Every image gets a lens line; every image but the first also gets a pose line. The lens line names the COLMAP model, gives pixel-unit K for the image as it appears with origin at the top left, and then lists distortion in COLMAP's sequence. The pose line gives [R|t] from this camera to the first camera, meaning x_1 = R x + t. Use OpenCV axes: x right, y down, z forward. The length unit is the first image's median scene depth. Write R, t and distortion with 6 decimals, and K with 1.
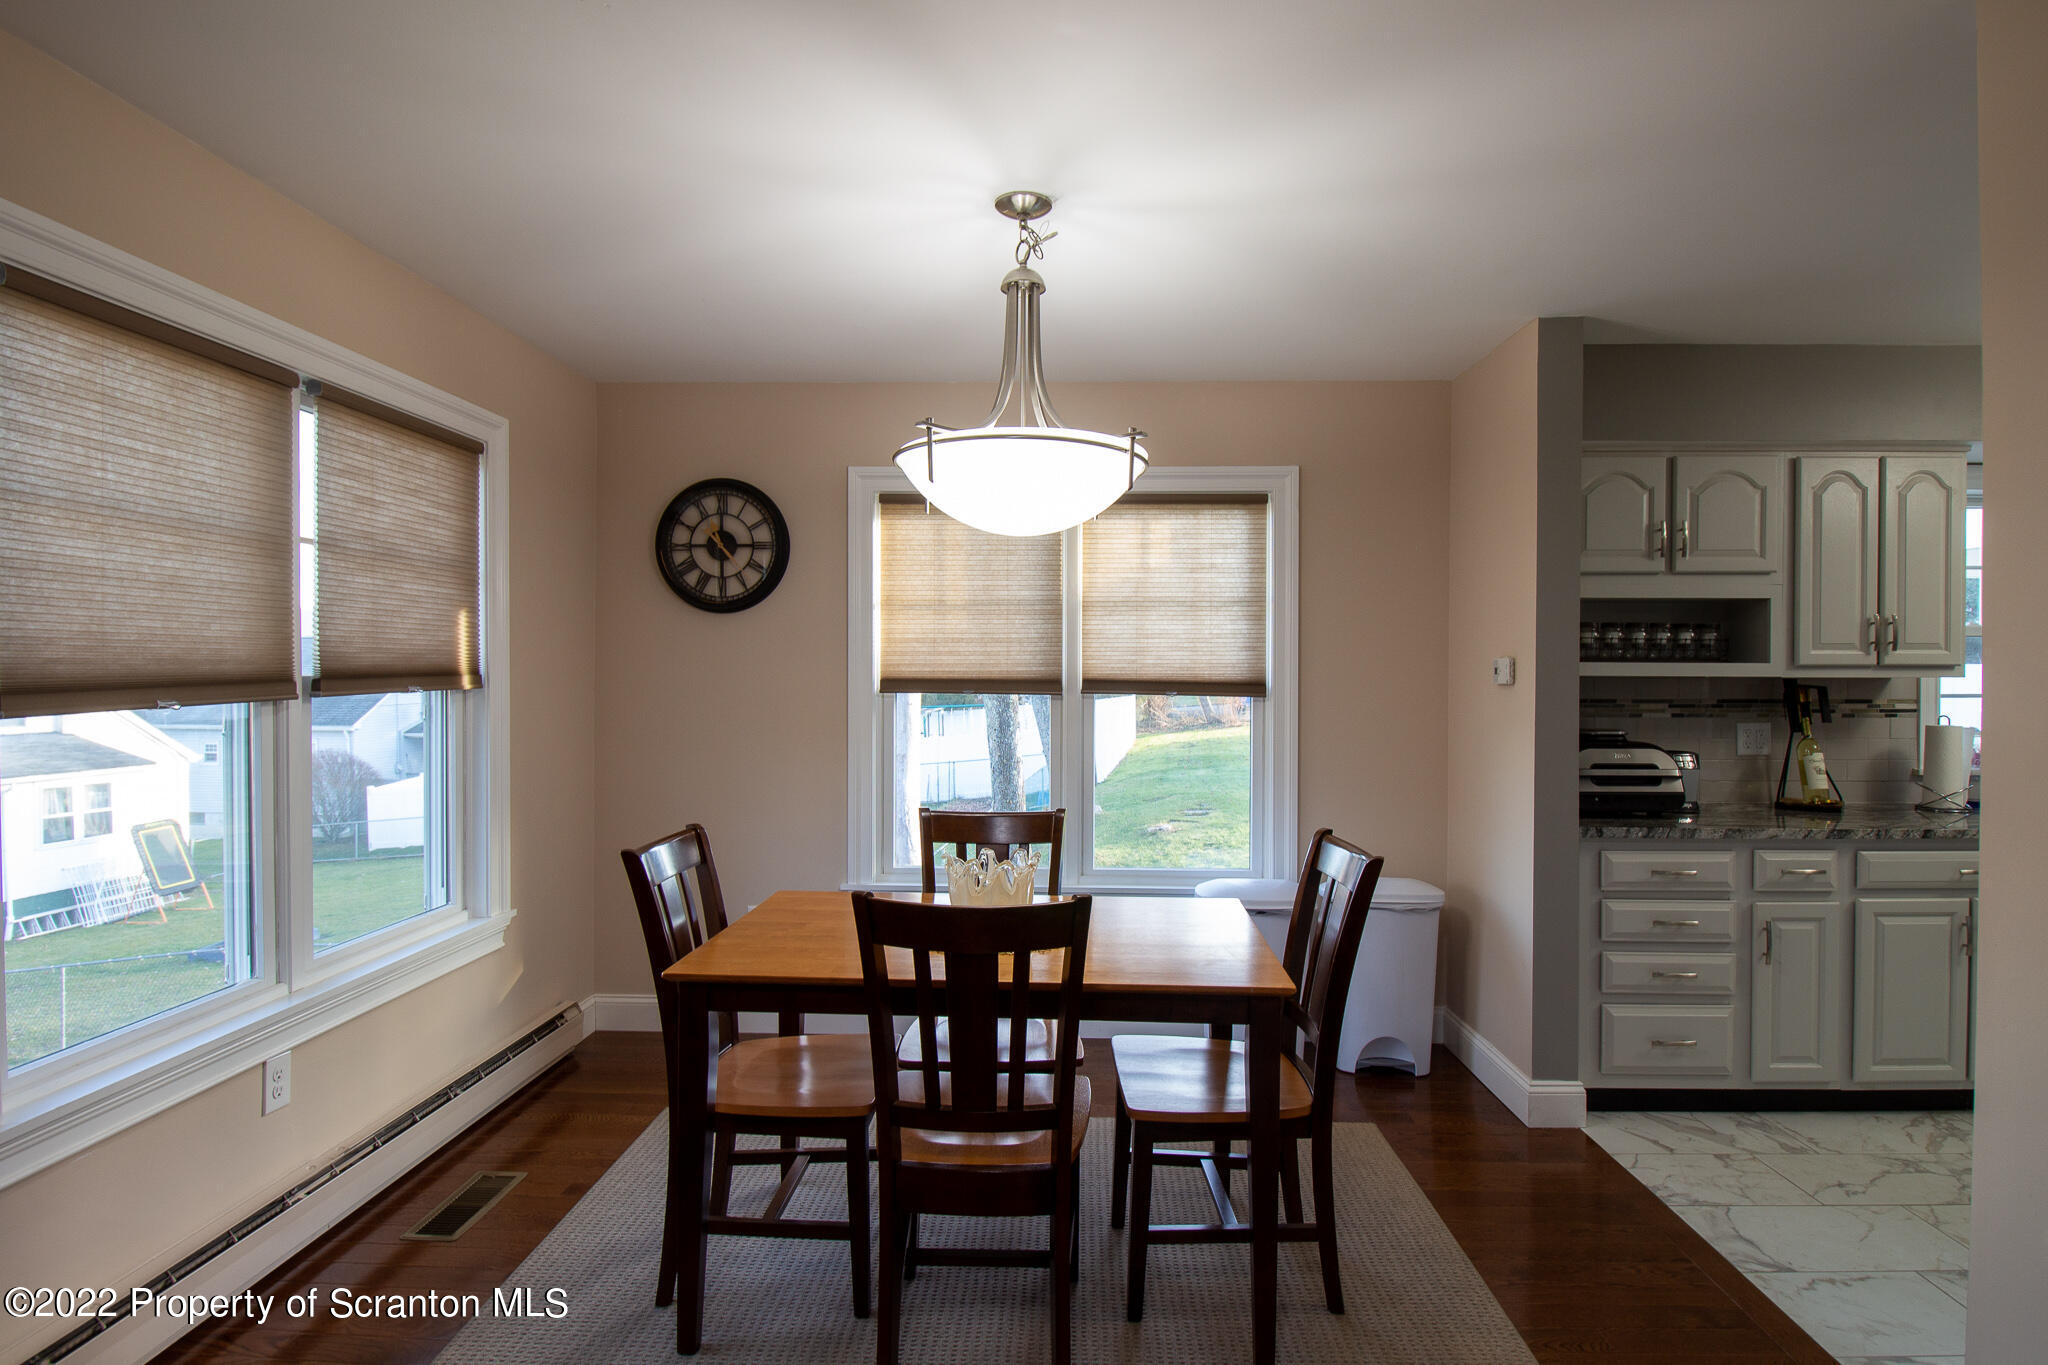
lens RADIAL K [[1008.7, 0, 1073.2], [0, 1008.7, 677.8], [0, 0, 1]] dist [0.000074, -0.007281]
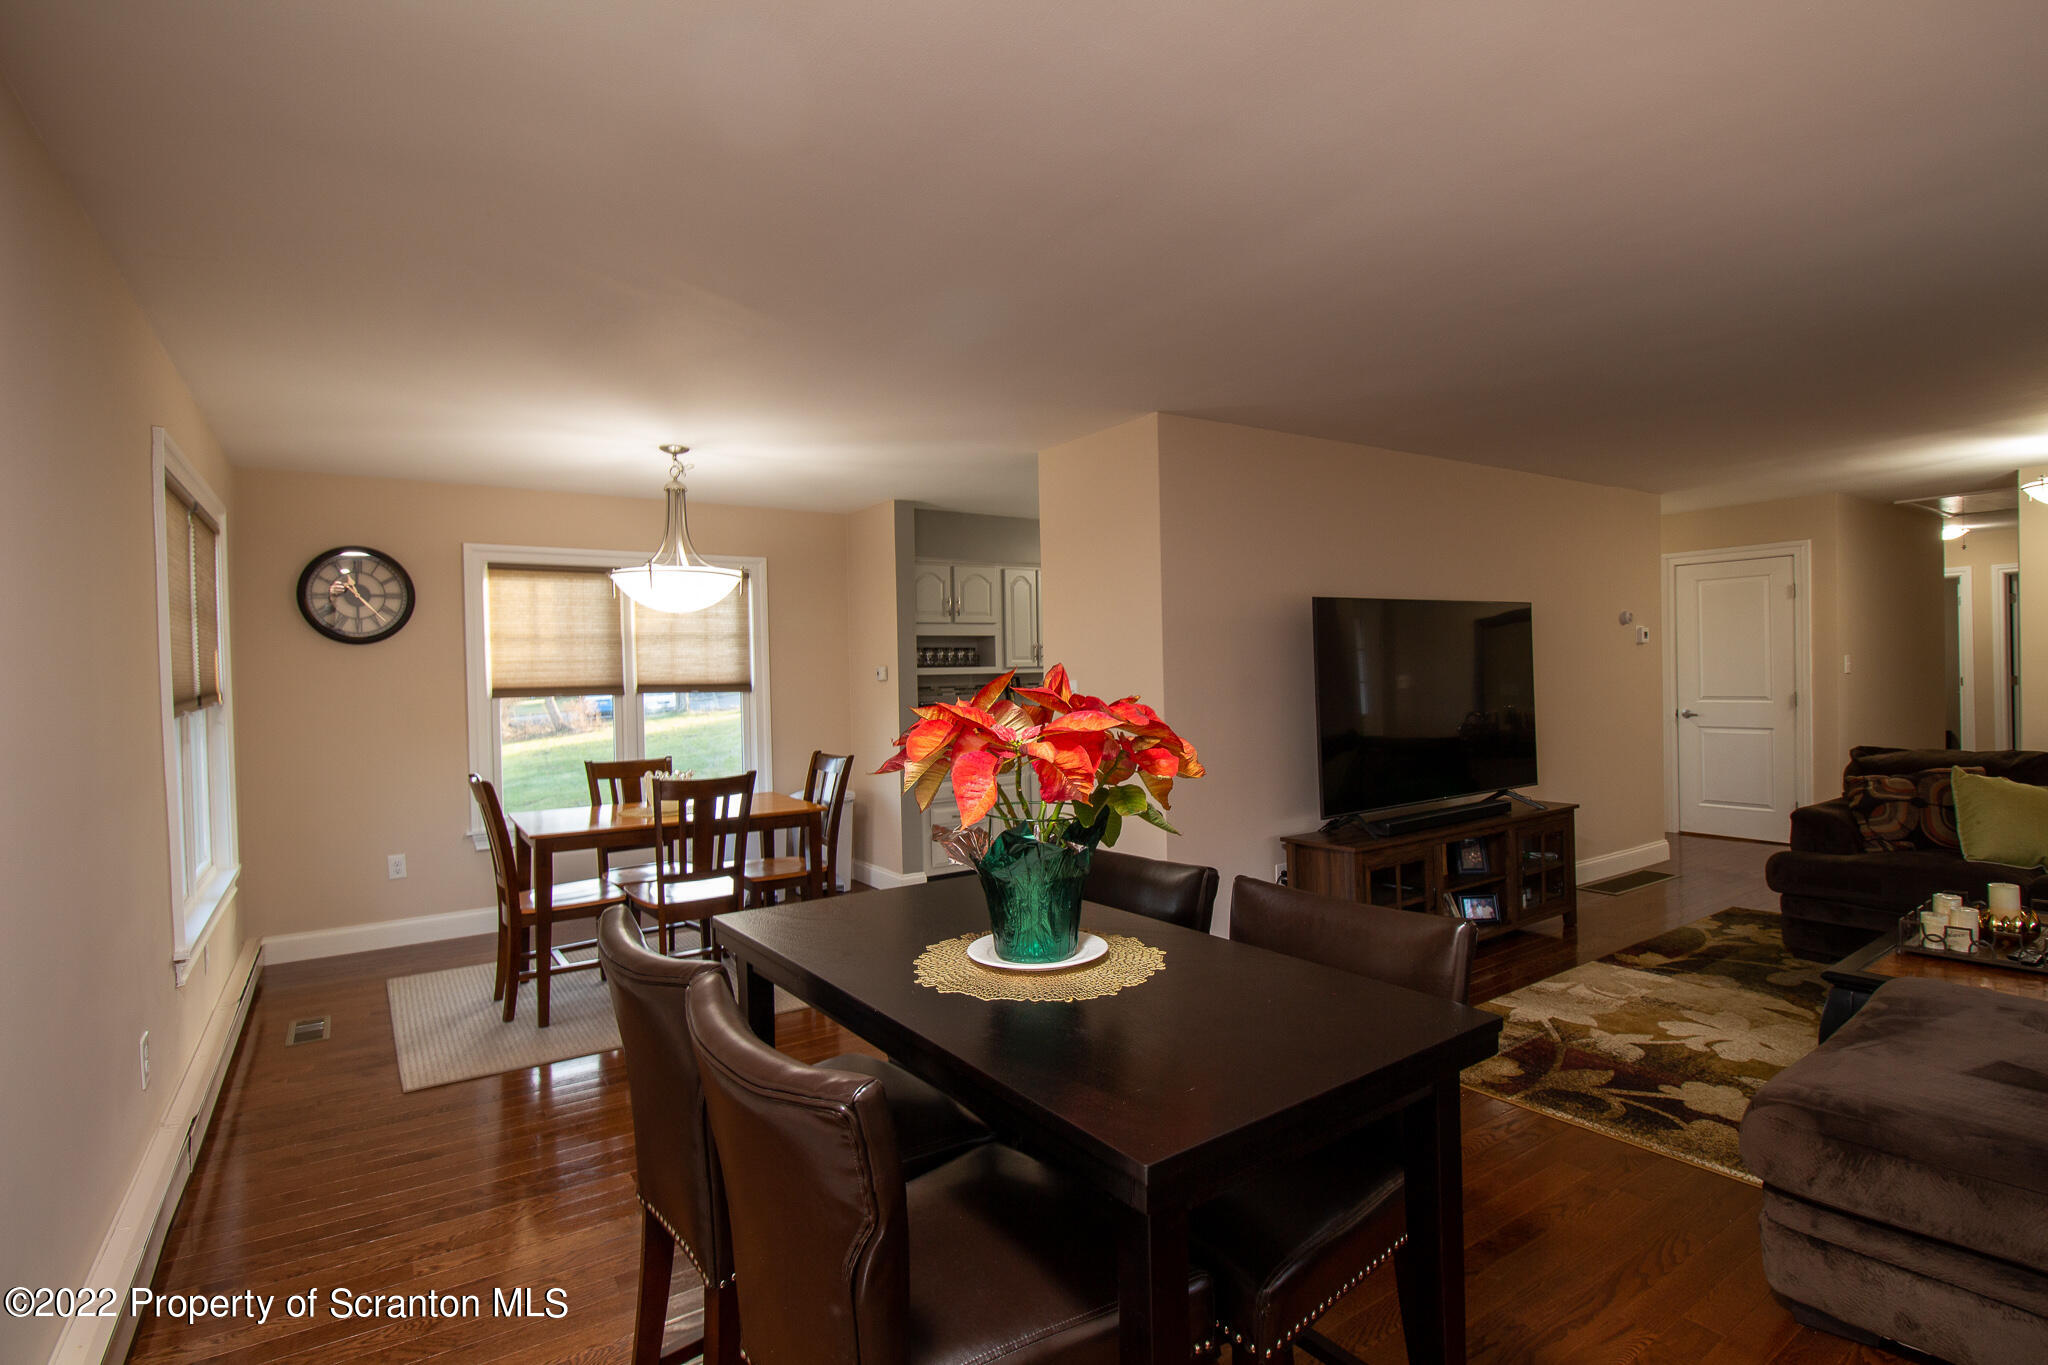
lens RADIAL K [[1008.7, 0, 1040.9], [0, 1008.7, 681.6], [0, 0, 1]] dist [0.000074, -0.007281]
pose [[0.809453, -0.028205, 0.586507, -0.420427], [0.028107, 0.999562, 0.009276, -0.000230], [-0.586512, 0.008977, 0.809891, -0.685255]]
